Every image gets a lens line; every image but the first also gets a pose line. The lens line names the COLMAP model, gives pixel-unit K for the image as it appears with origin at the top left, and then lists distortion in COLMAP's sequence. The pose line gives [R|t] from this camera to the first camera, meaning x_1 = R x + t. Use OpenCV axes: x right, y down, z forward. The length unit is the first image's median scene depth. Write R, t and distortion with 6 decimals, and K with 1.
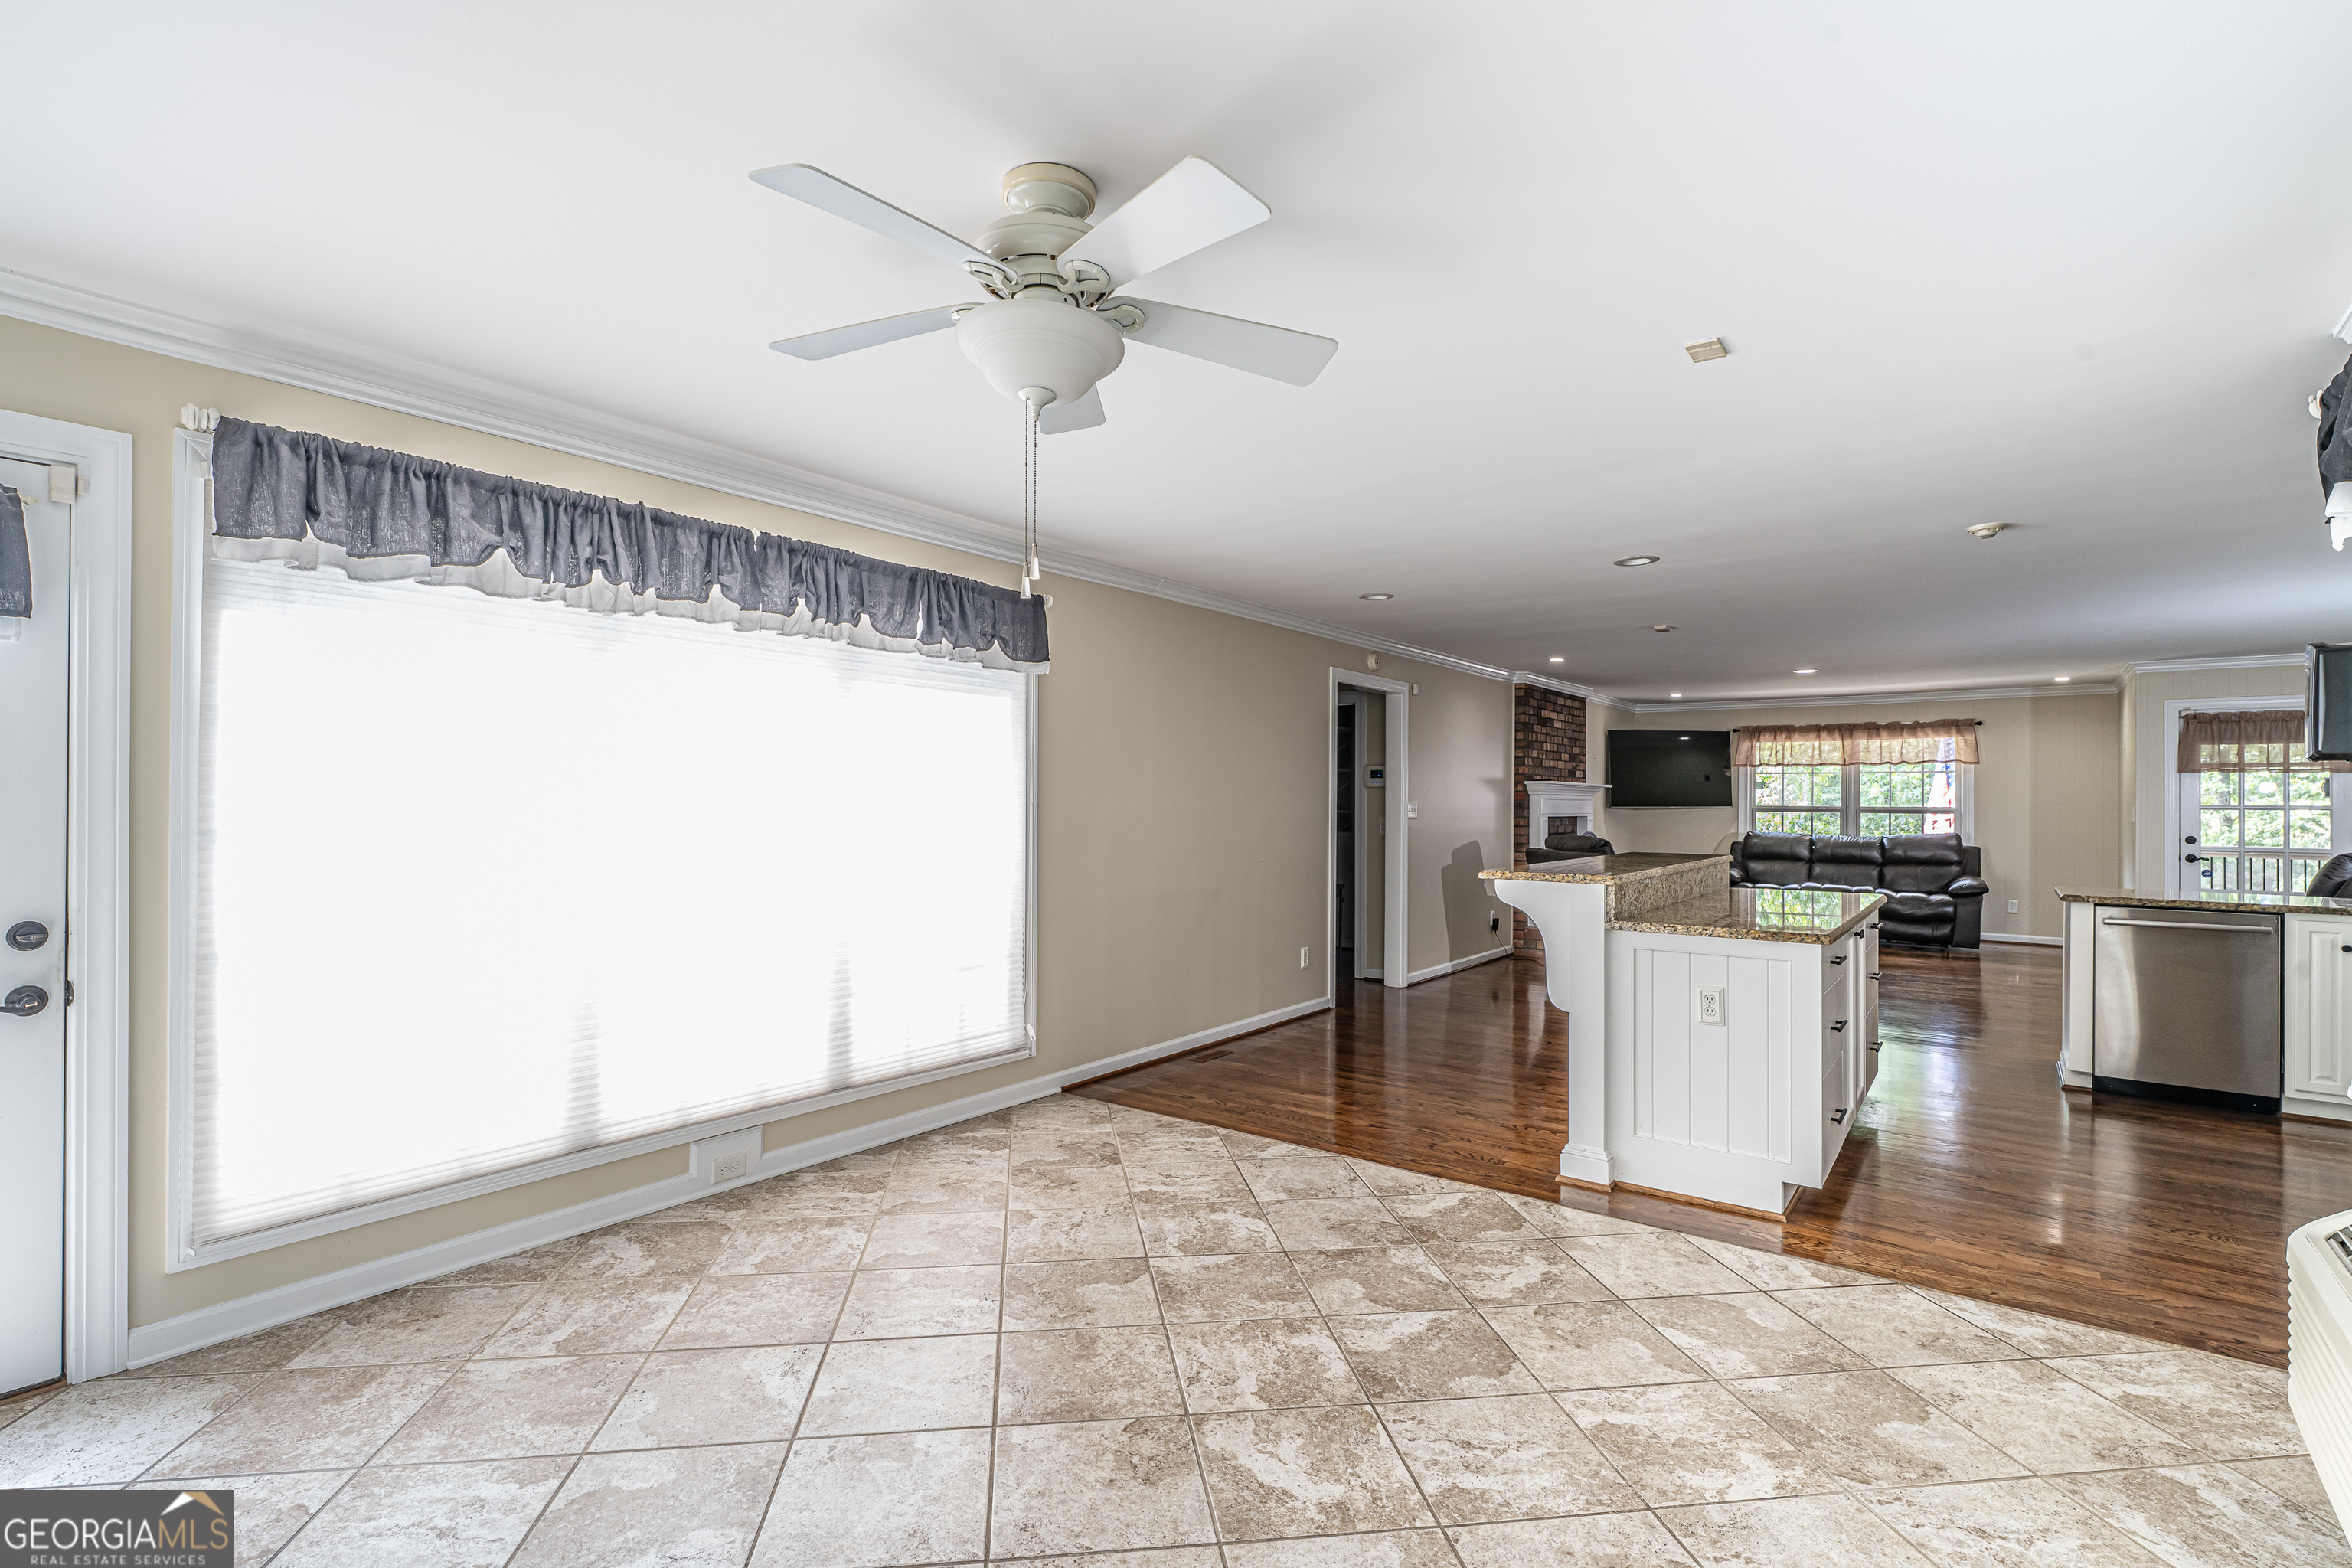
lens RADIAL K [[1093.7, 0, 1161.1], [0, 1093.7, 793.2], [0, 0, 1]] dist [0.001630, -0.000198]
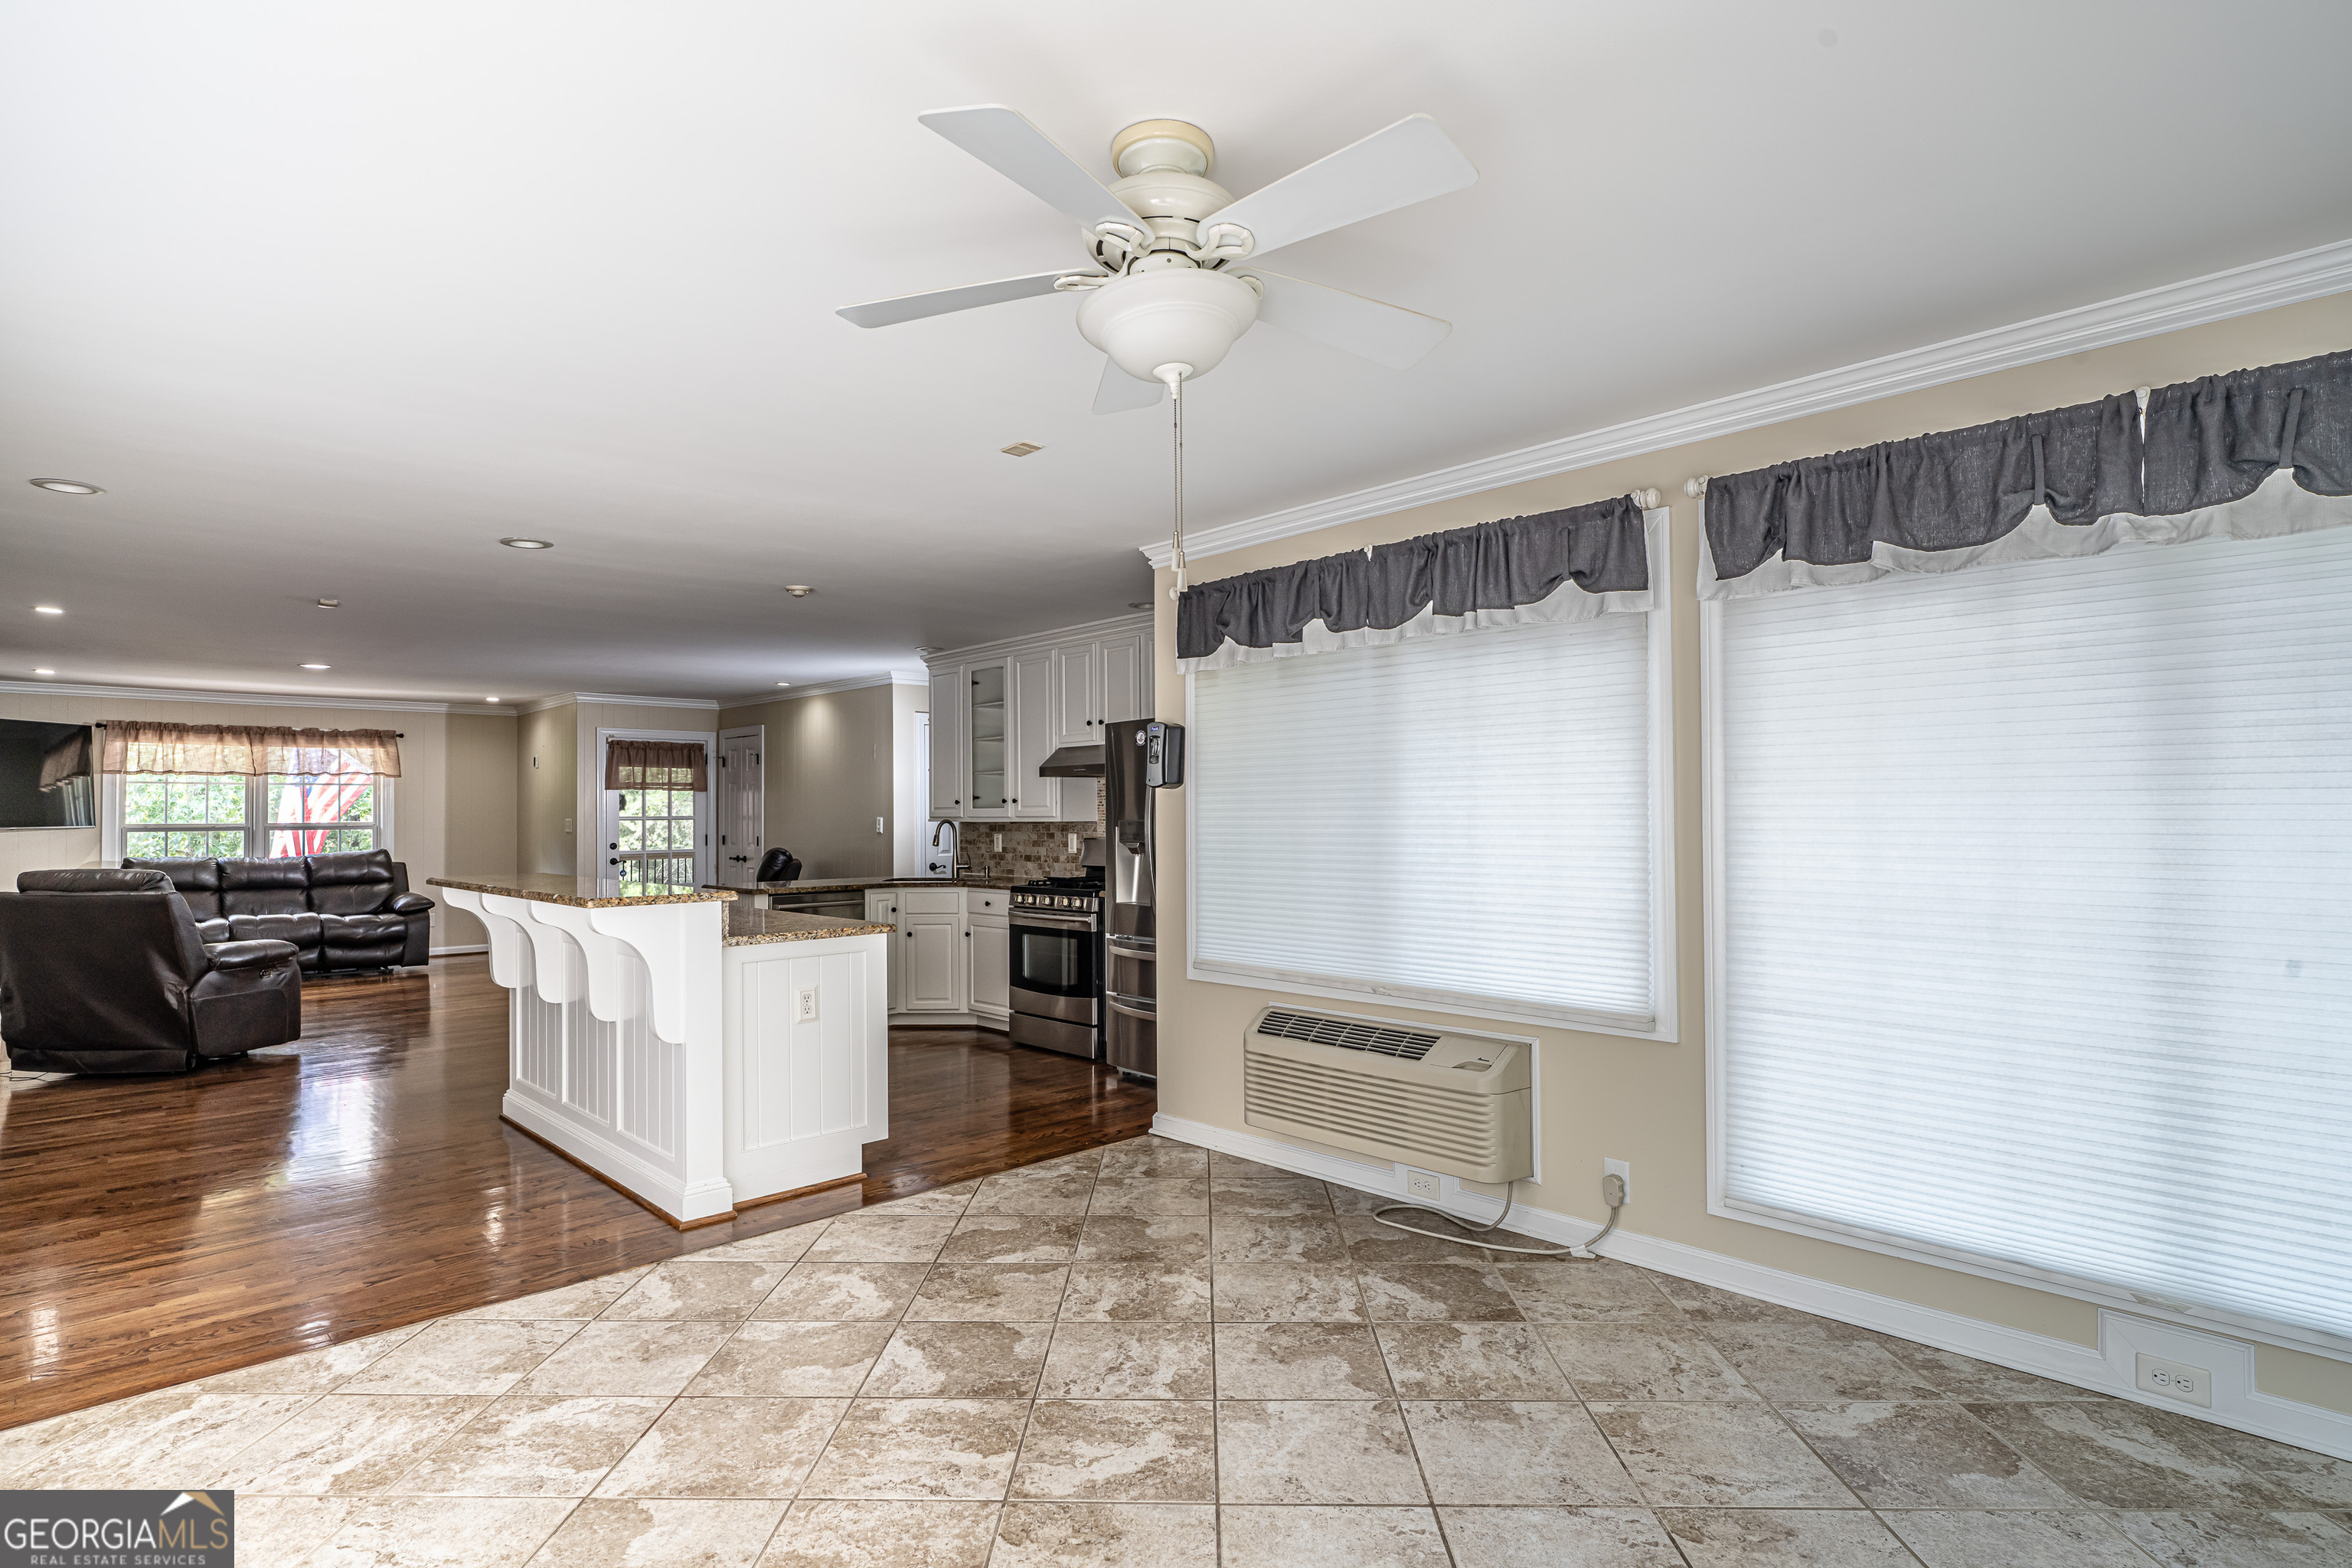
lens RADIAL K [[1196.5, 0, 1179.5], [0, 1196.5, 791.5], [0, 0, 1]] dist [-0.001520, -0.000036]
pose [[0.146419, 0.011172, 0.989160, -0.258427], [0.002507, 0.999929, -0.011665, 0.000143], [-0.989219, 0.004188, 0.146381, 0.198926]]
